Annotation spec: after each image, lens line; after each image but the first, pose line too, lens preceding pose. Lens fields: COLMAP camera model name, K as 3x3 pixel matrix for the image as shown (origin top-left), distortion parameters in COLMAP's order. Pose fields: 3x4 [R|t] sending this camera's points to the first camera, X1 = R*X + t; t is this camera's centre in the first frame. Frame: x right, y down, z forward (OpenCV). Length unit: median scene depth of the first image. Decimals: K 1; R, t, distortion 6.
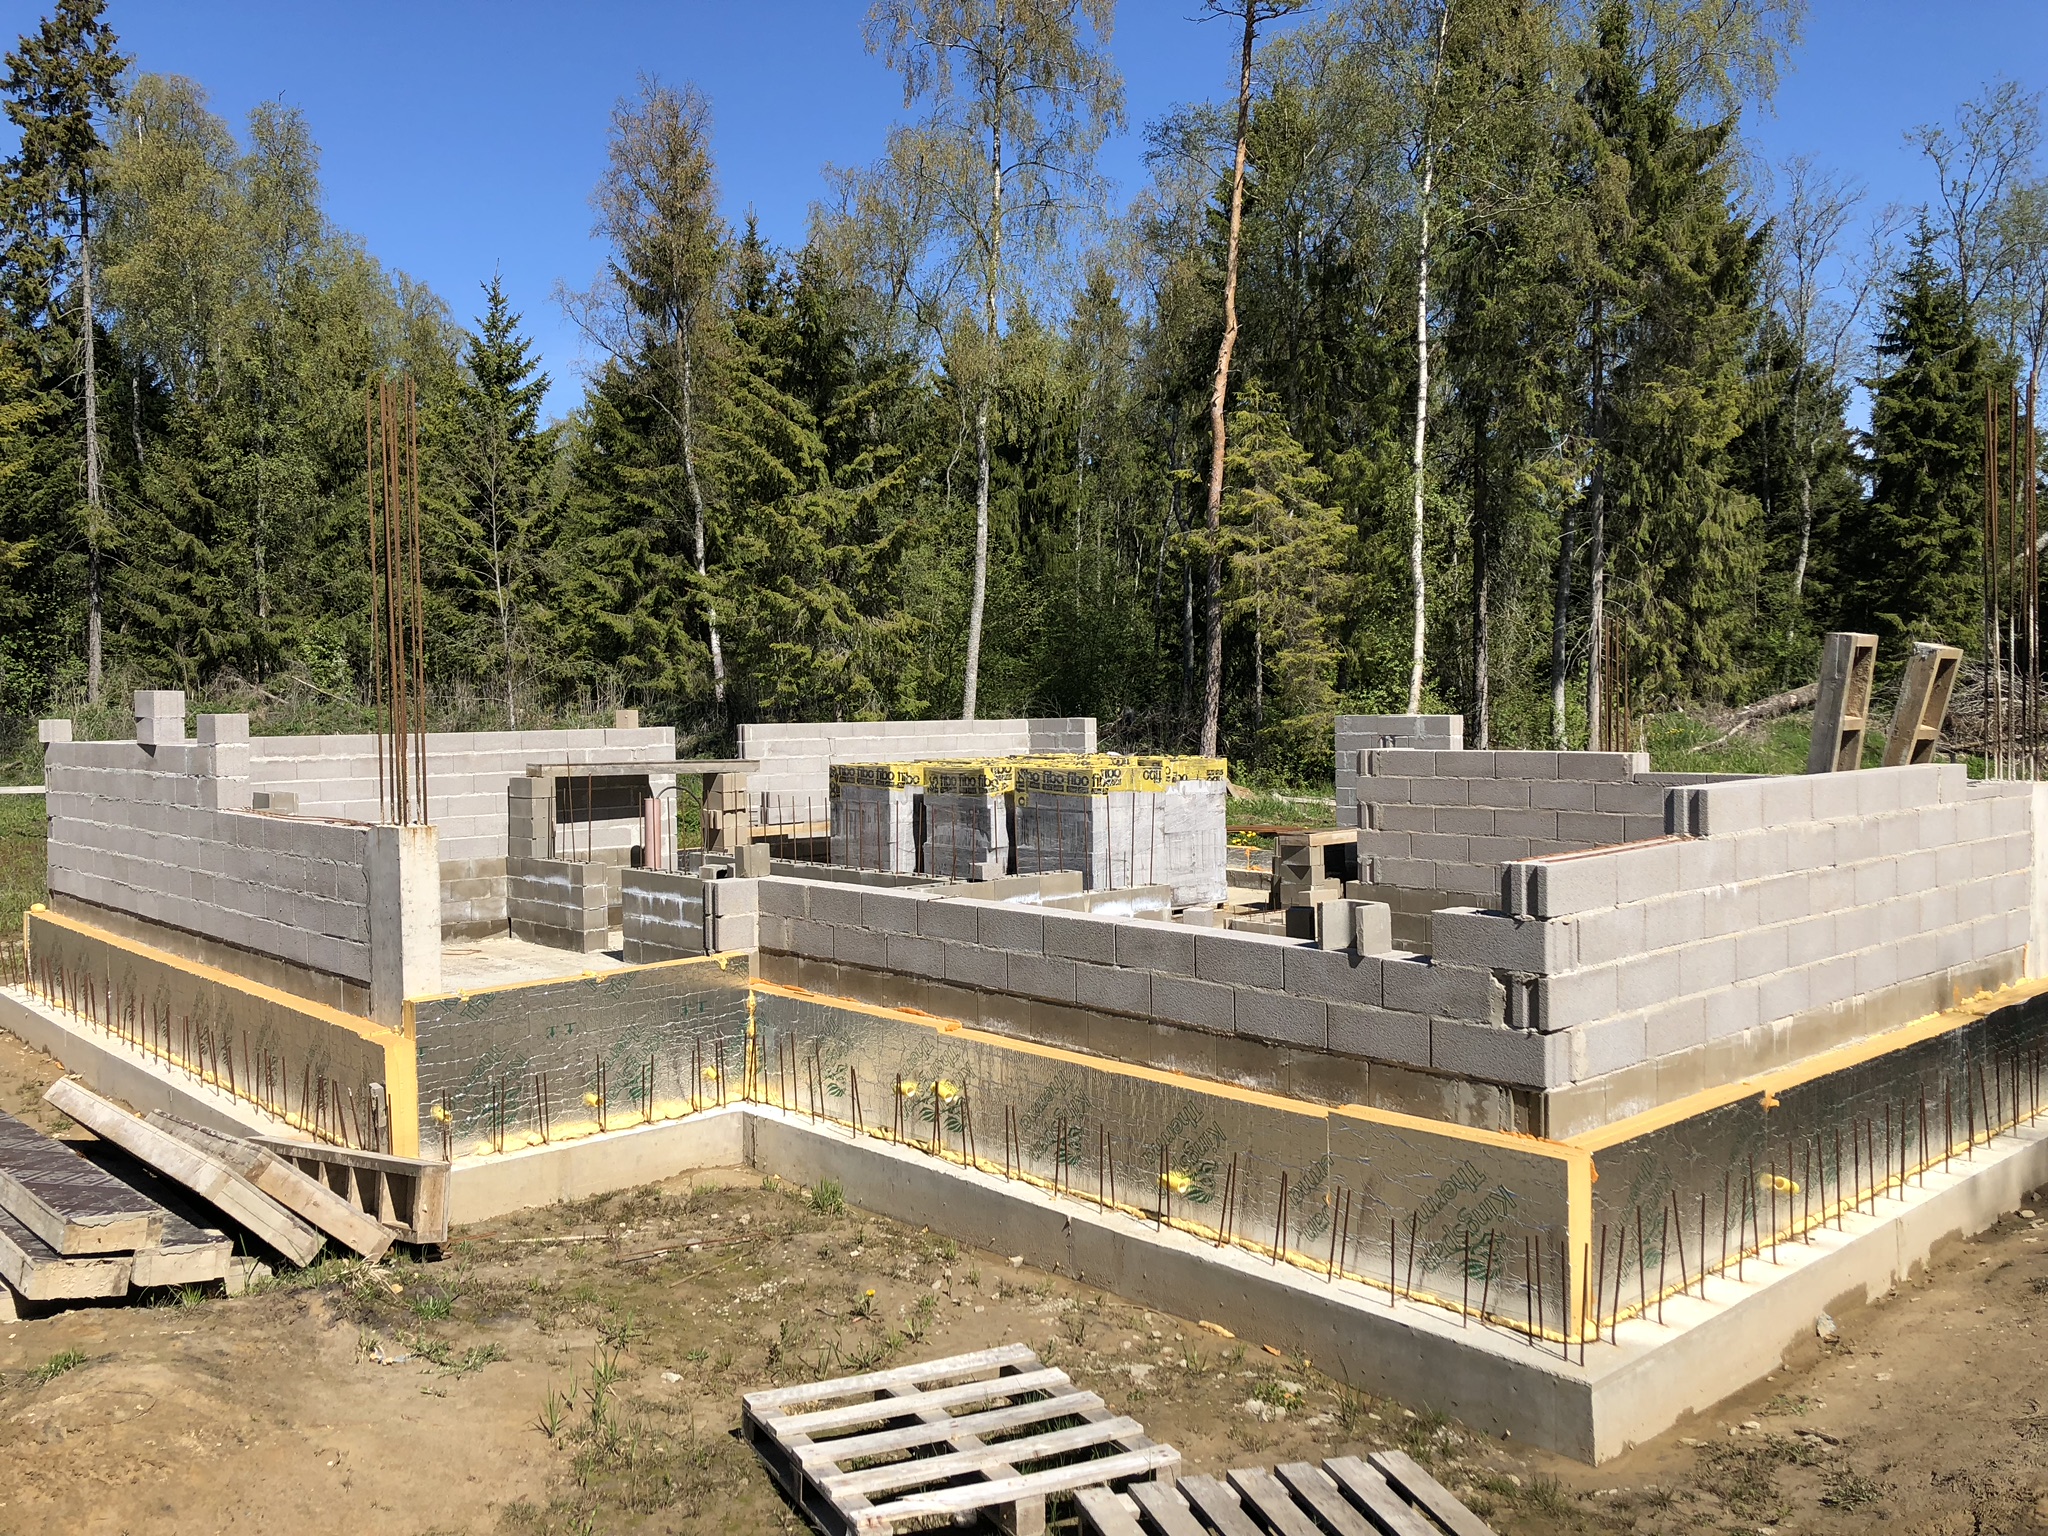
lens RADIAL K [[1642.7, 0, 988.3], [0, 1642.7, 764.4], [0, 0, 1]] dist [0.113482, -0.190336]
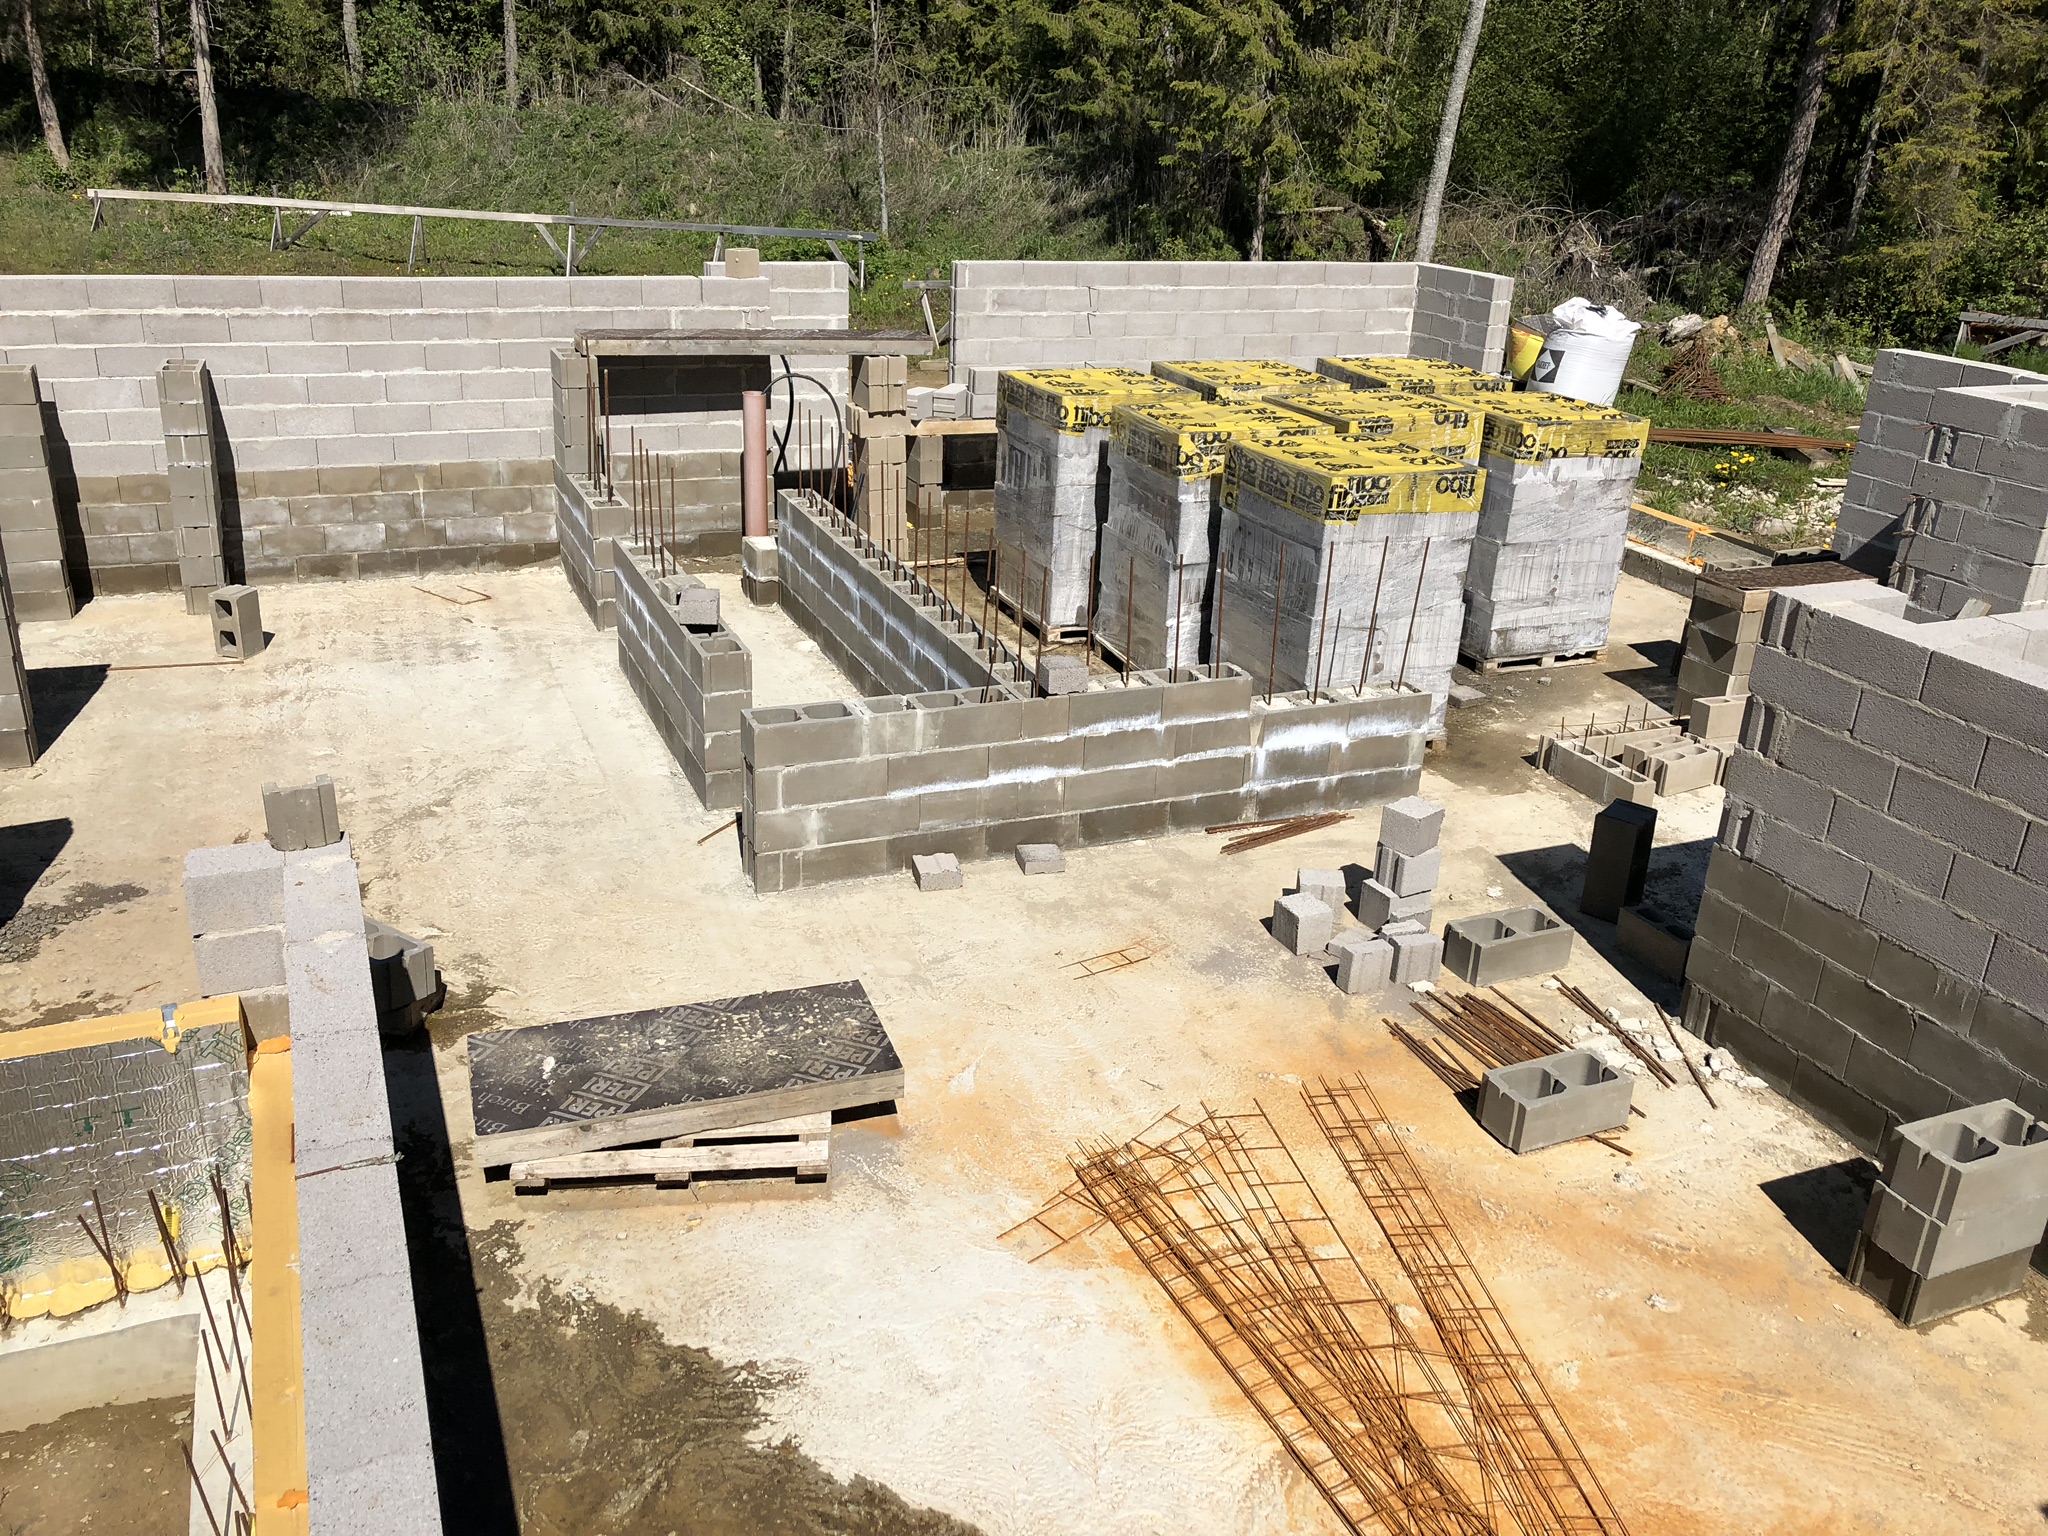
lens RADIAL K [[1660.1, 0, 1024.0], [0, 1660.1, 768.0], [0, 0, 1]] dist [0.004457, 0.009333]
pose [[0.947942, 0.172317, -0.267793, 0.062572], [-0.068783, 0.931890, 0.356161, -0.047029], [0.310926, -0.319200, 0.895230, 0.195145]]
